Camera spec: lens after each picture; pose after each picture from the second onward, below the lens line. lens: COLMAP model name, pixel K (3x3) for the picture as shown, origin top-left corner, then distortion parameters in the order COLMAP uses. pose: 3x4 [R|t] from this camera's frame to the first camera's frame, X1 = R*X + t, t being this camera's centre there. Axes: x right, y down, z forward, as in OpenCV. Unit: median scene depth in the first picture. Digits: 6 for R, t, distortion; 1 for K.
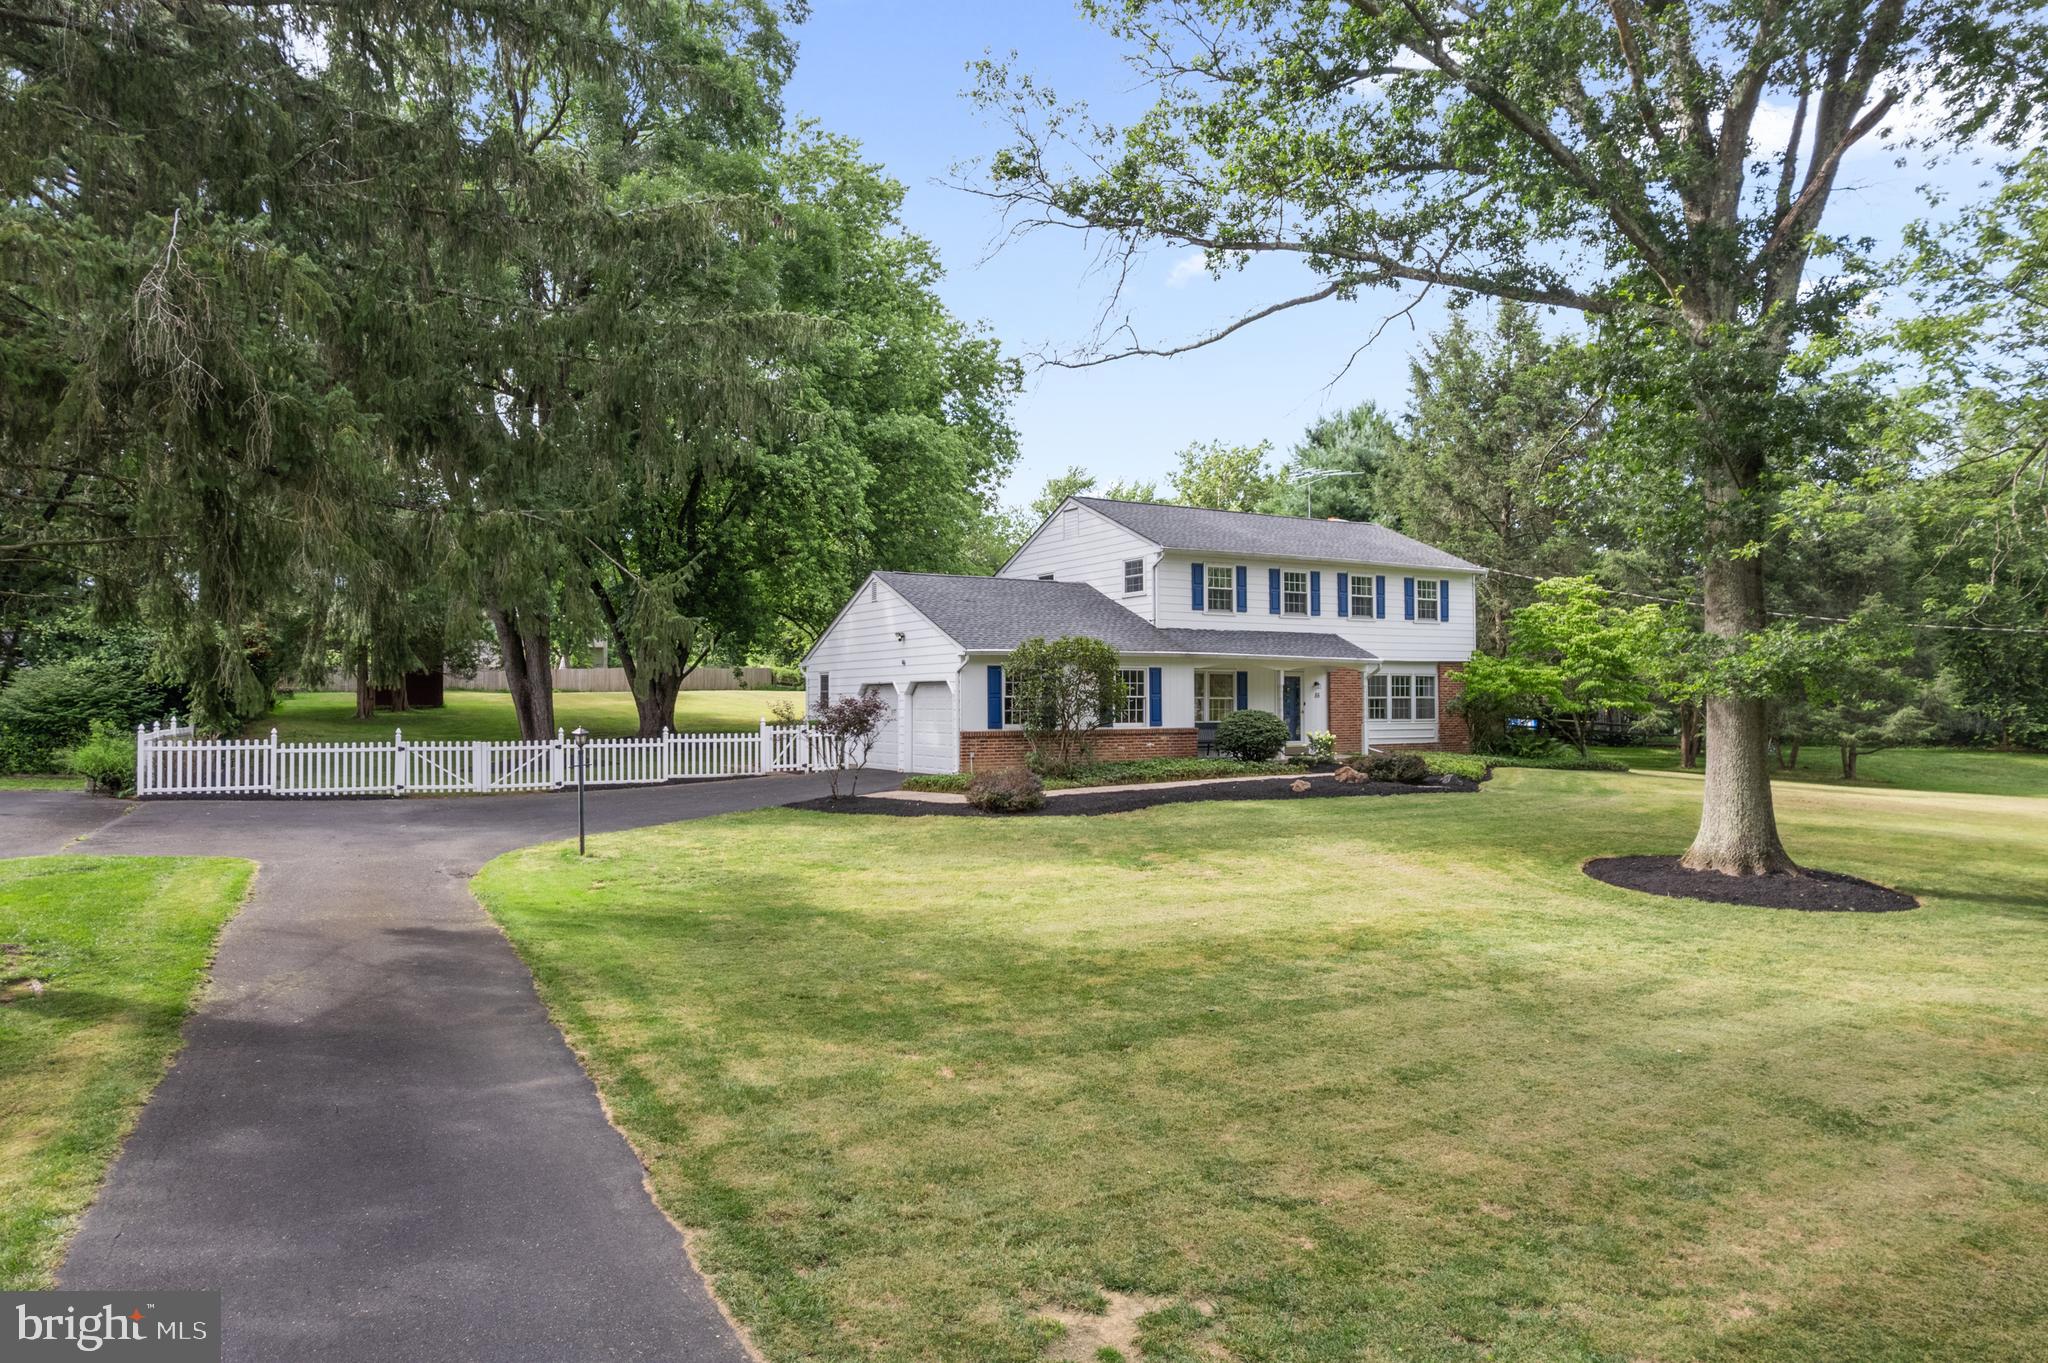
lens RADIAL K [[1317.2, 0, 1024.0], [0, 1317.2, 681.5], [0, 0, 1]] dist [-0.075549, 0.064881]
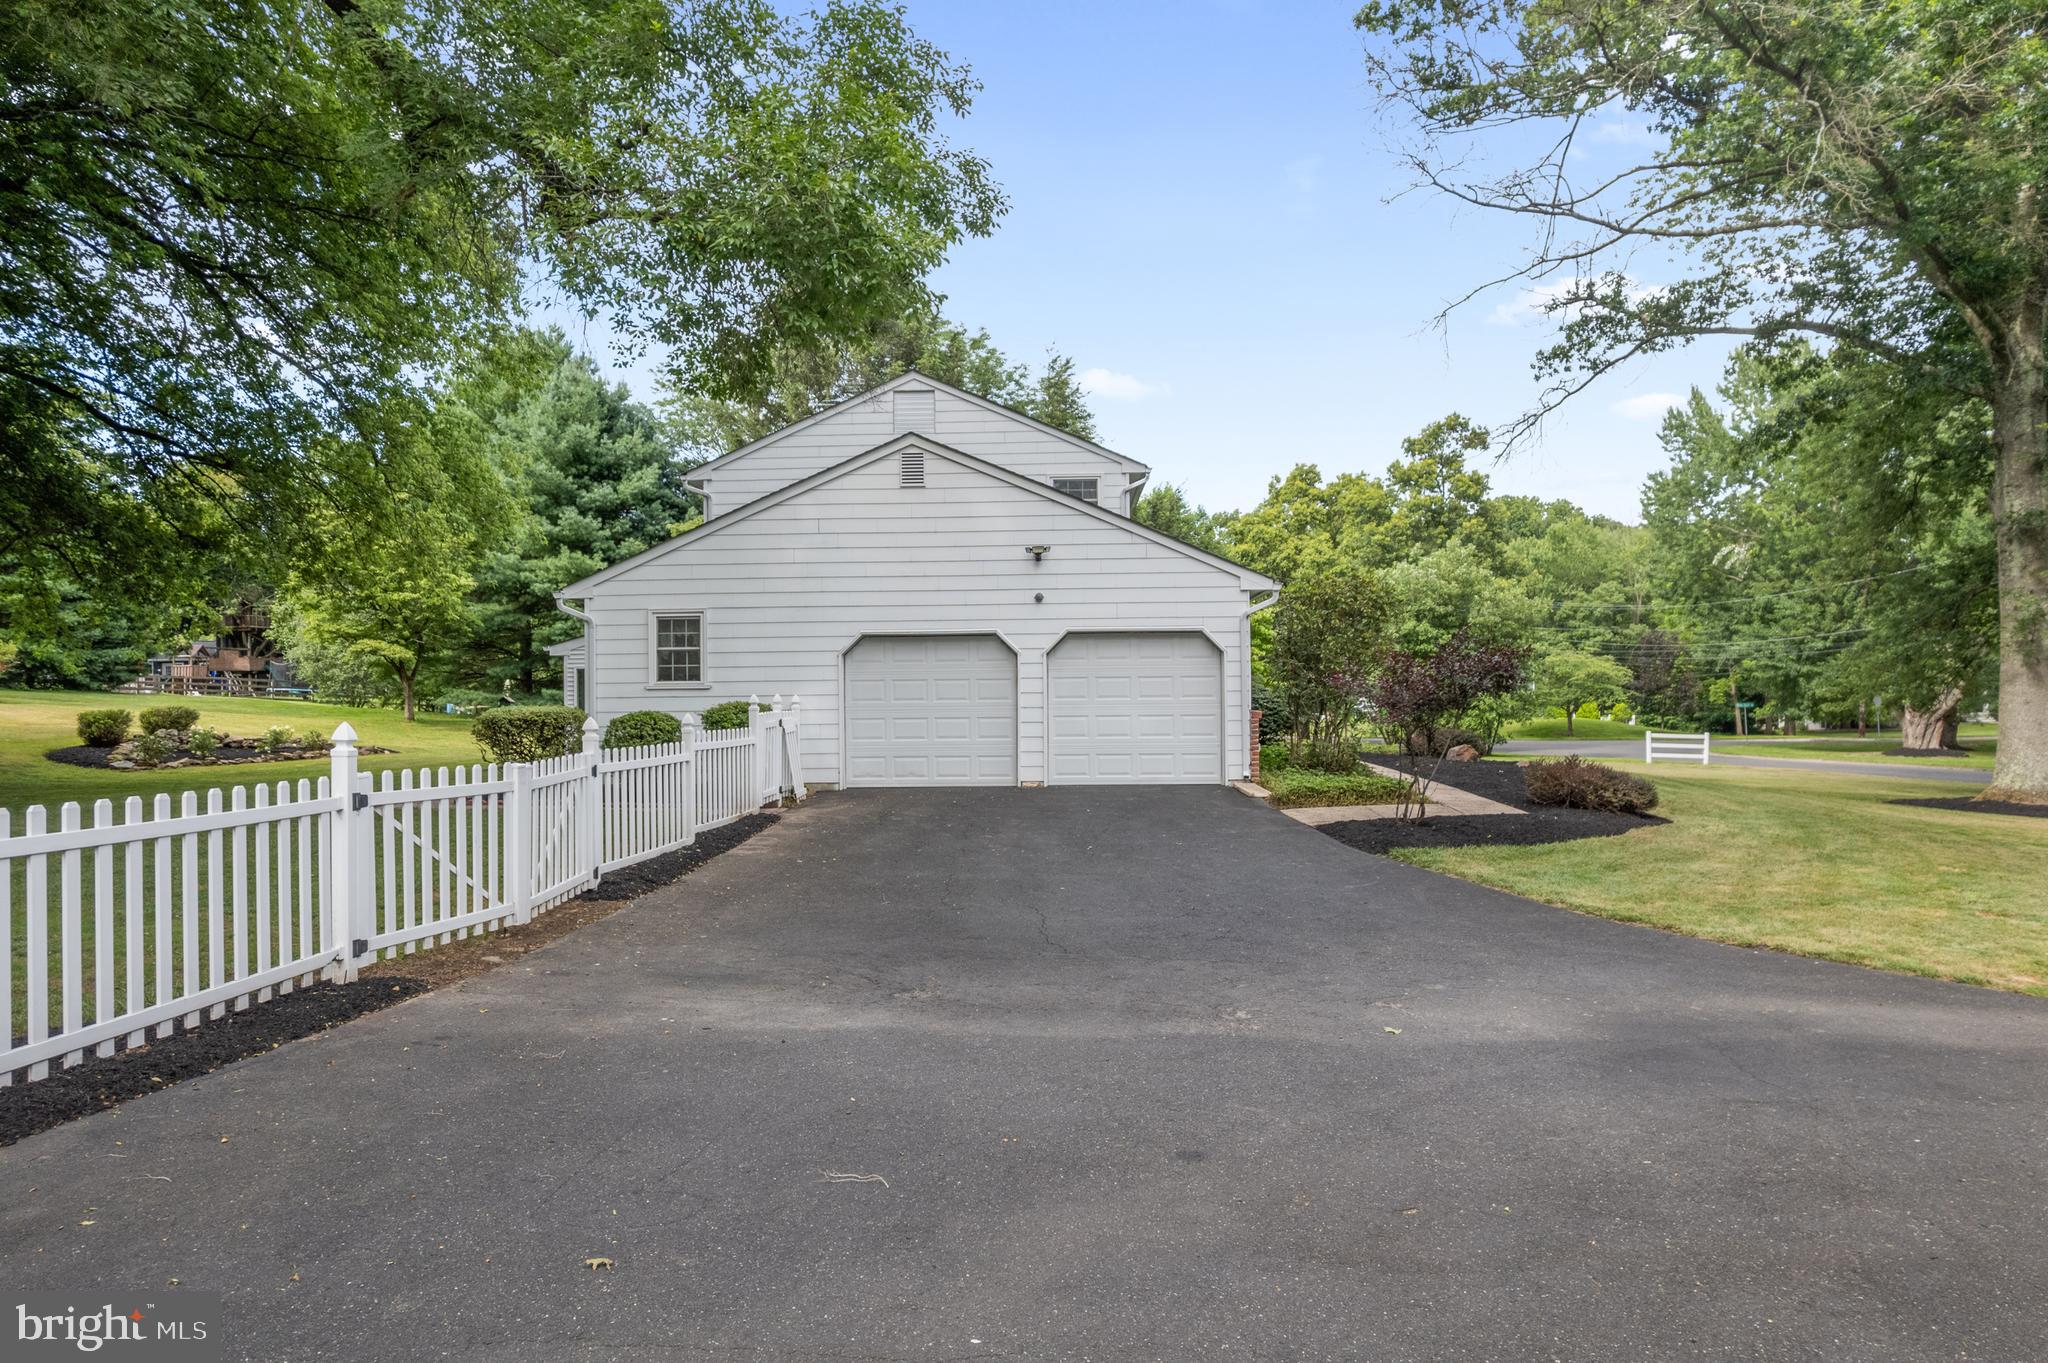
lens RADIAL K [[1317.2, 0, 1024.0], [0, 1317.2, 681.5], [0, 0, 1]] dist [-0.075549, 0.064881]
pose [[0.533358, 0.009580, 0.845835, -0.538525], [-0.006205, 0.999953, -0.007413, 0.024612], [-0.845867, -0.001295, 0.533393, 0.635790]]
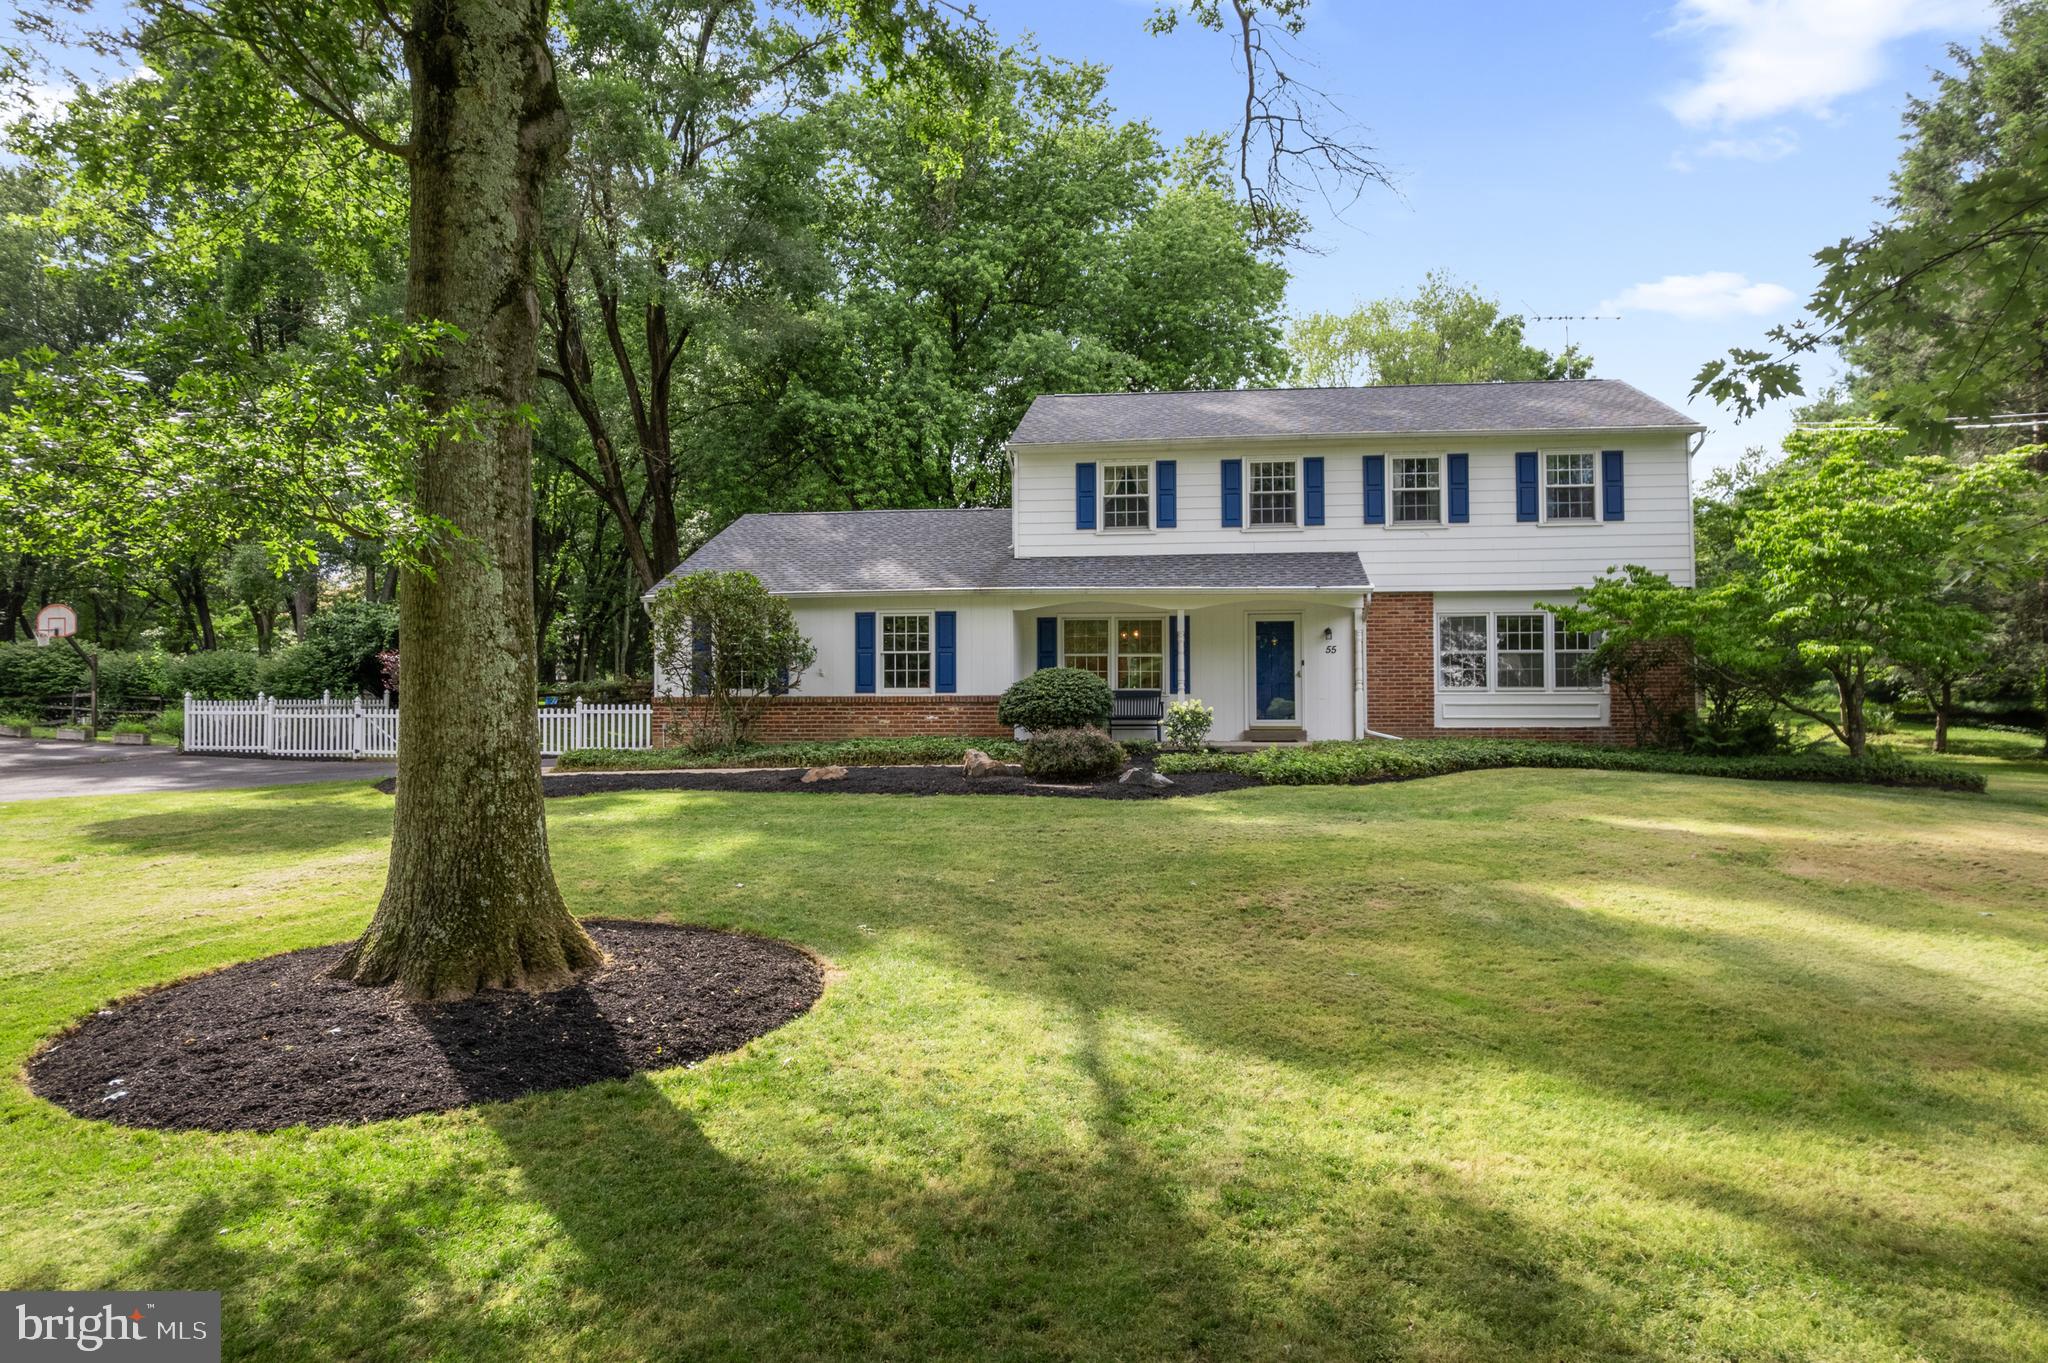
lens RADIAL K [[1338.1, 0, 1009.4], [0, 1338.1, 693.2], [0, 0, 1]] dist [-0.064069, 0.063358]
pose [[0.777074, -0.005113, -0.629389, 0.541565], [0.010484, 0.999933, 0.004821, 0.028652], [0.629323, -0.010345, 0.777075, 0.416328]]
